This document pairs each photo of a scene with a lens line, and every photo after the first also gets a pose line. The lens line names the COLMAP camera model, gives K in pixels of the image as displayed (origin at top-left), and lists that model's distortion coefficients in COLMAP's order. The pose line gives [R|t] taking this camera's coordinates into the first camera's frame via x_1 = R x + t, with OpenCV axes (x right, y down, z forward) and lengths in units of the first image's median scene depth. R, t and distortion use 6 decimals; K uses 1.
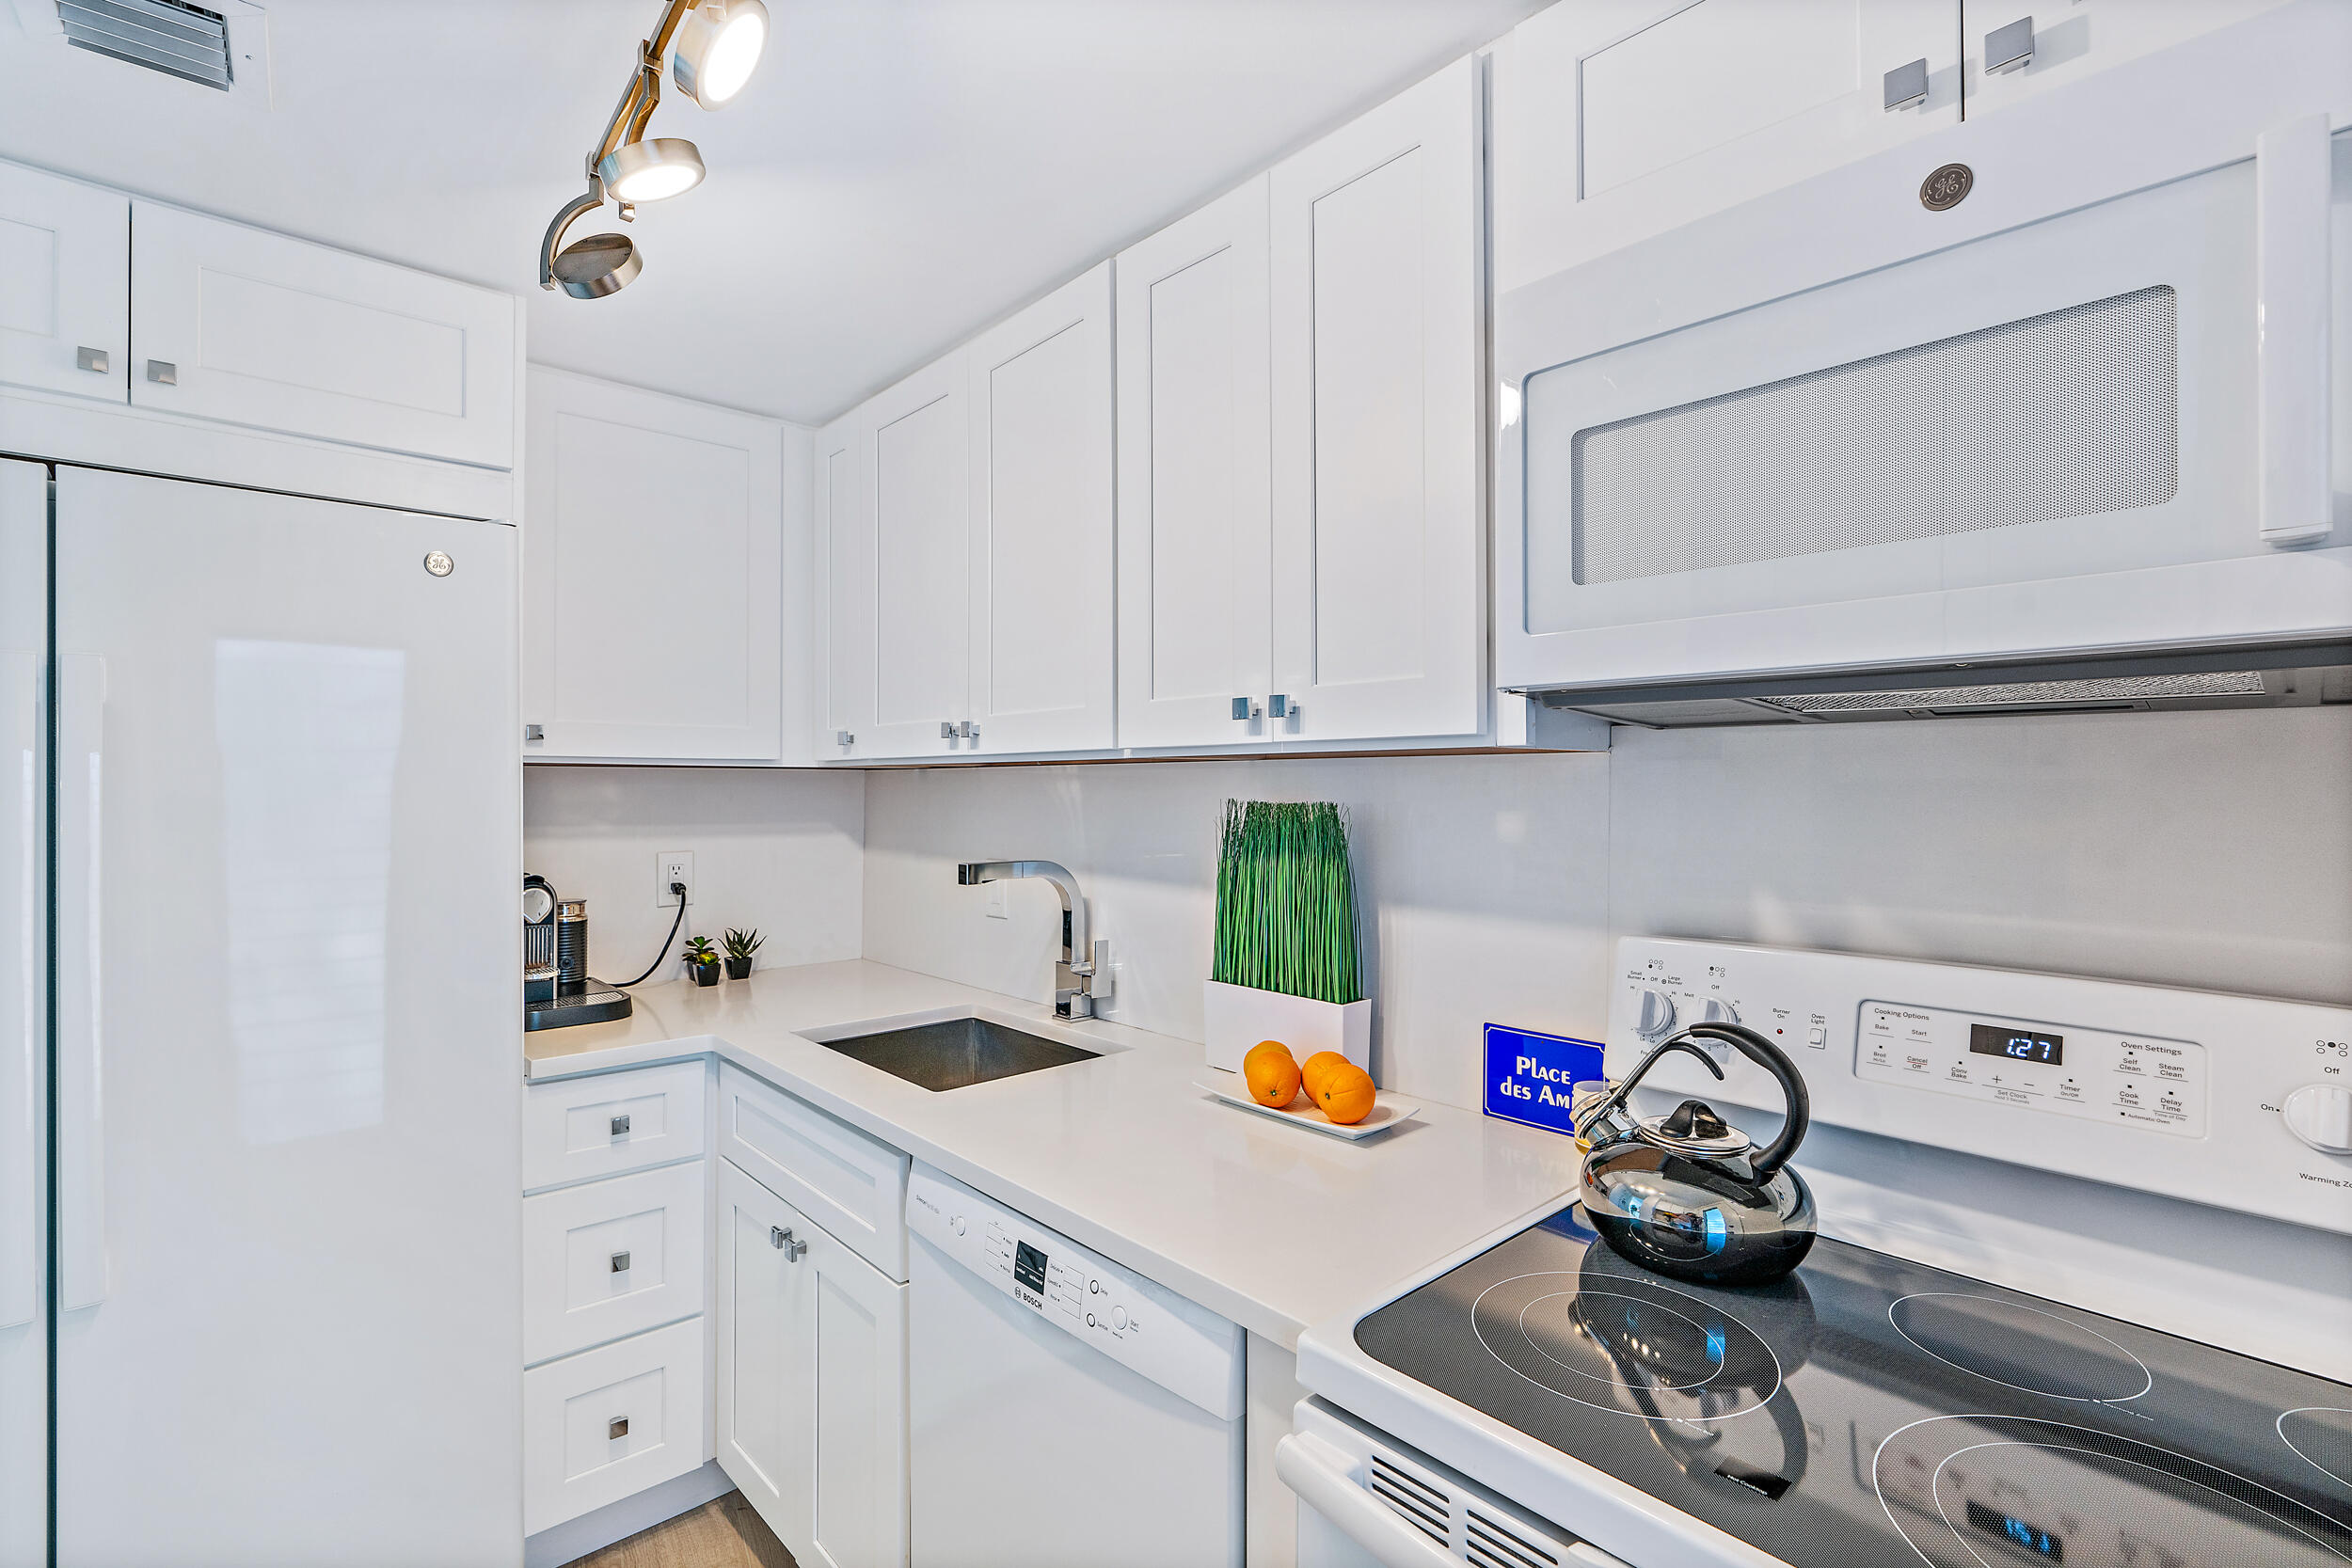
lens RADIAL K [[1082.1, 0, 1169.7], [0, 1082.1, 778.7], [0, 0, 1]] dist [-0.011307, 0.004392]
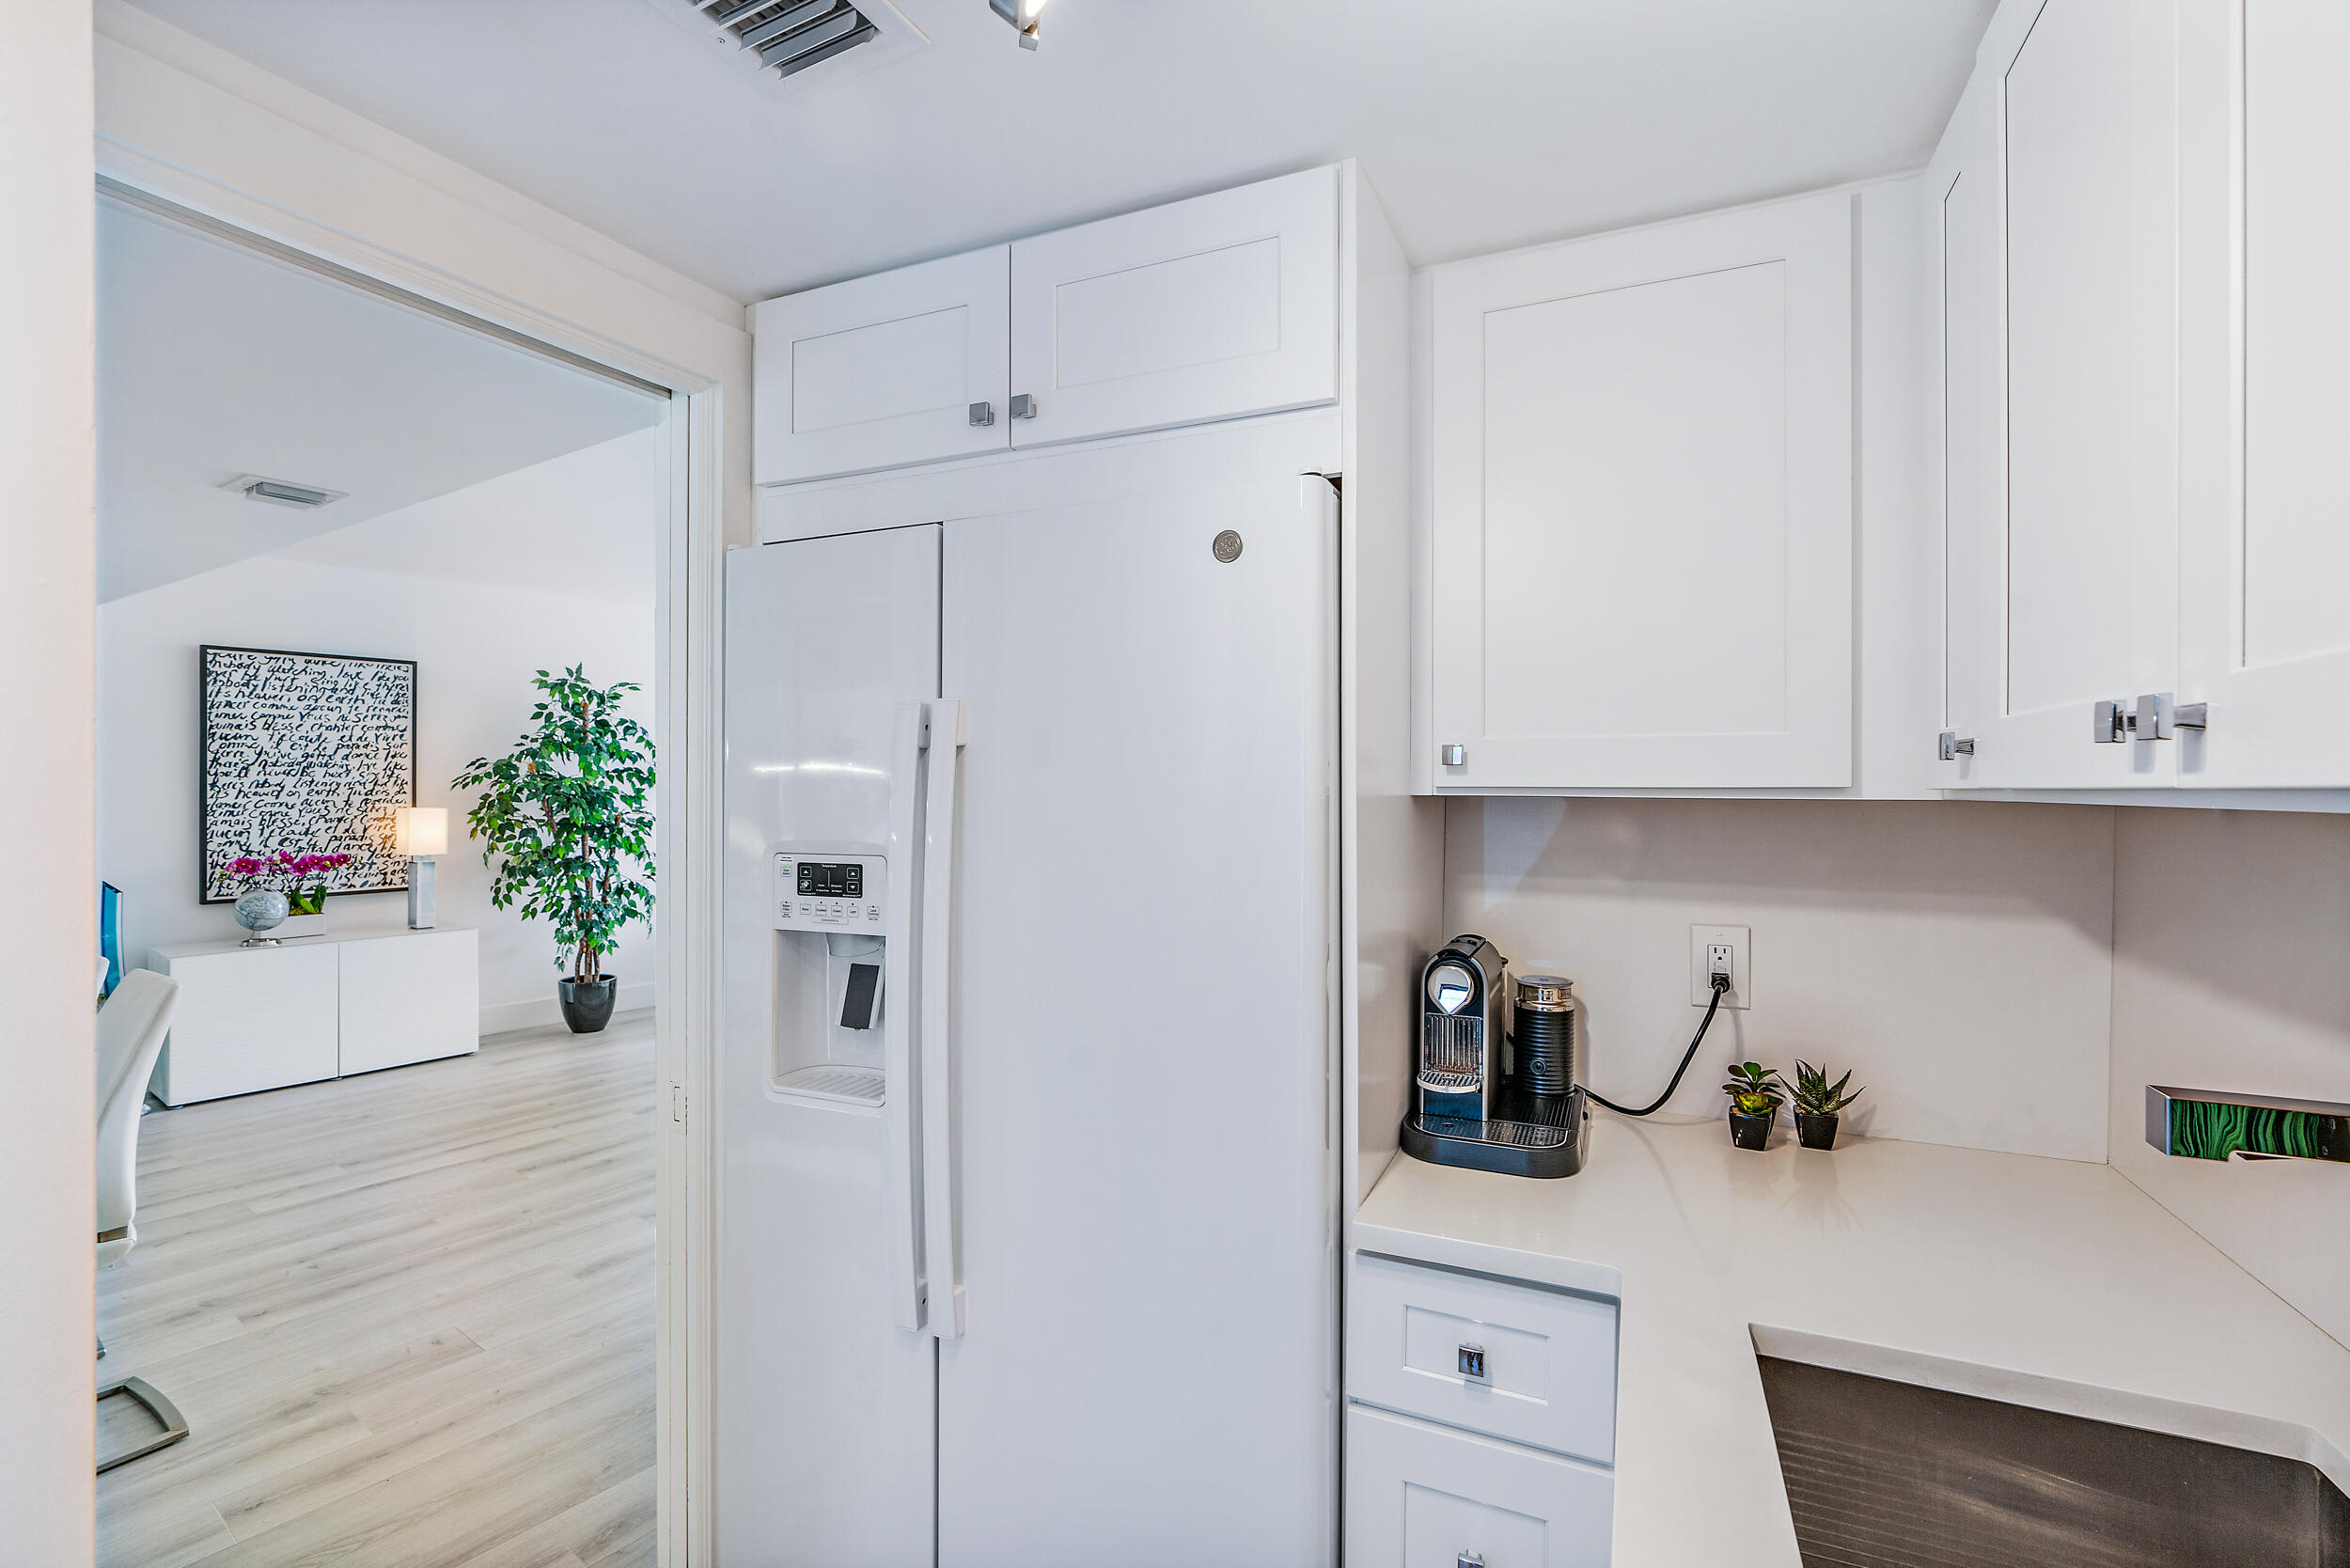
lens RADIAL K [[1081.3, 0, 1168.7], [0, 1081.3, 778.7], [0, 0, 1]] dist [-0.011307, 0.004392]
pose [[0.401851, -0.009174, -0.915659, 0.010207], [0.003732, 0.999958, -0.008381, -0.018430], [0.915697, -0.000049, 0.401869, 0.449507]]
